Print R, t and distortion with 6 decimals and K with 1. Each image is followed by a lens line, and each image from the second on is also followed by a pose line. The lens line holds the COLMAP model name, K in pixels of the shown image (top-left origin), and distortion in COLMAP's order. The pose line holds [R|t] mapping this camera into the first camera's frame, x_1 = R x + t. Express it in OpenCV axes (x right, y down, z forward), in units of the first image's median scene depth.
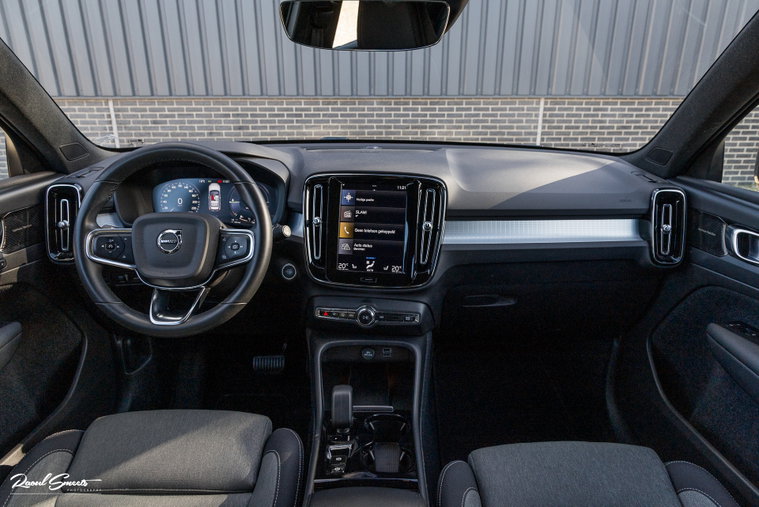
lens RADIAL K [[511.6, 0, 379.5], [0, 511.6, 253.5], [0, 0, 1]] dist [0.002390, 0.002168]
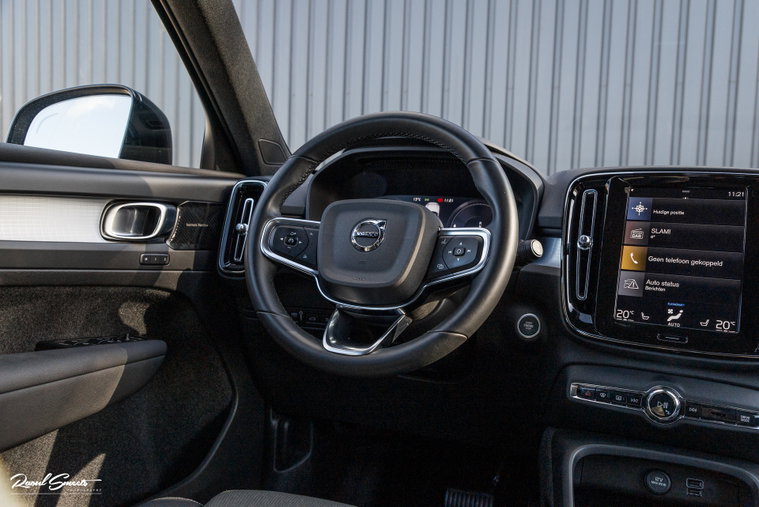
lens RADIAL K [[628.2, 0, 379.5], [0, 628.2, 253.5], [0, 0, 1]] dist [-0.015577, -0.005550]
pose [[0.932914, 0.057475, -0.355483, -0.082984], [-0.155038, 0.955108, -0.252452, 0.187814], [0.325015, 0.290629, 0.899944, 0.222972]]
